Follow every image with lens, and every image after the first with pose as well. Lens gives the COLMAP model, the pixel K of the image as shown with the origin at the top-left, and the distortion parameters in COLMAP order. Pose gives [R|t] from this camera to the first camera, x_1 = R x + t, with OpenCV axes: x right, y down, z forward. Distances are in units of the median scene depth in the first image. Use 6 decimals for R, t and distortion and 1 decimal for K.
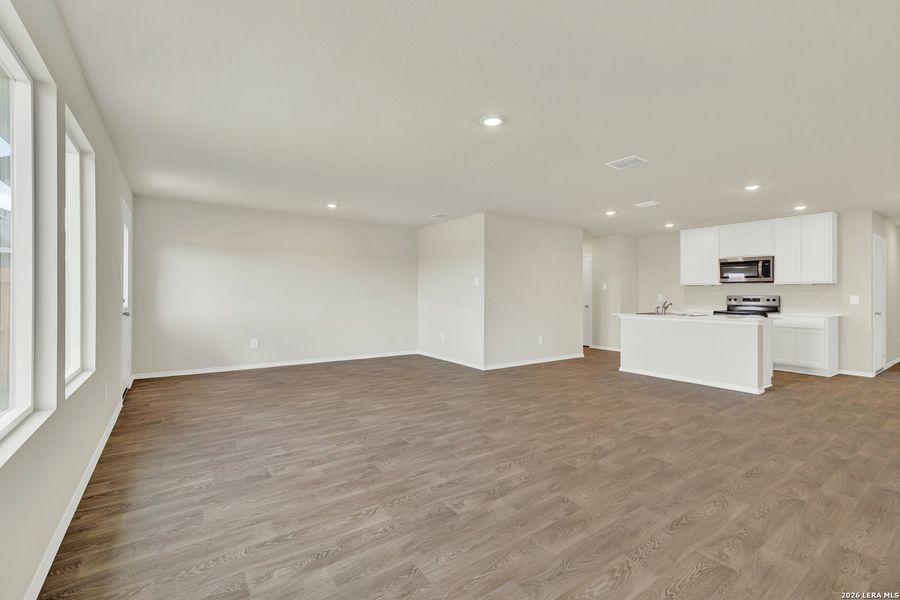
lens RADIAL K [[386.6, 0, 439.4], [0, 386.6, 296.2], [0, 0, 1]] dist [-0.000181, -0.000387]
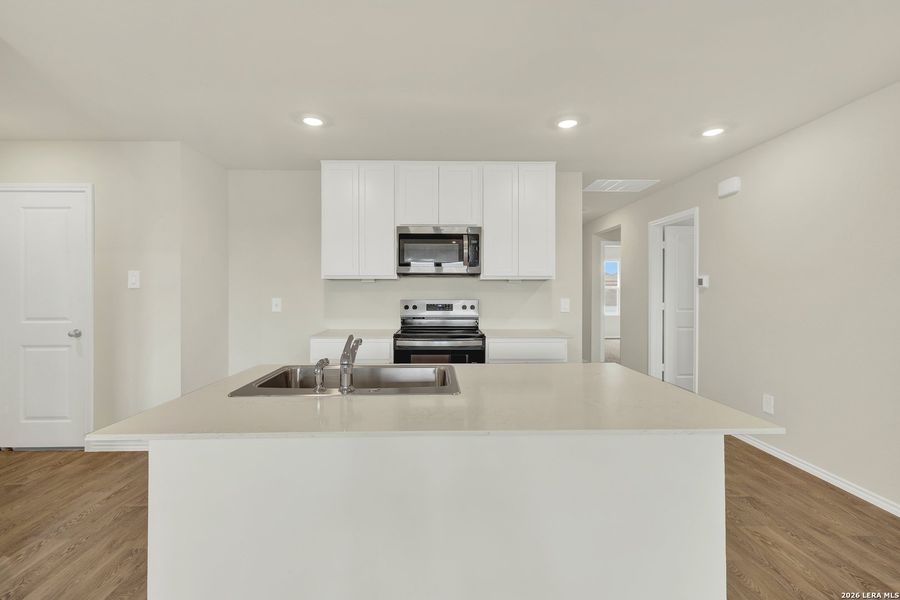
lens RADIAL K [[392.2, 0, 452.4], [0, 392.2, 289.5], [0, 0, 1]] dist [0.001597, -0.011107]
pose [[0.537763, 0.008705, 0.843051, 0.357882], [0.010002, 0.999810, -0.016704, -0.006624], [-0.843037, 0.017415, 0.537574, 0.706220]]
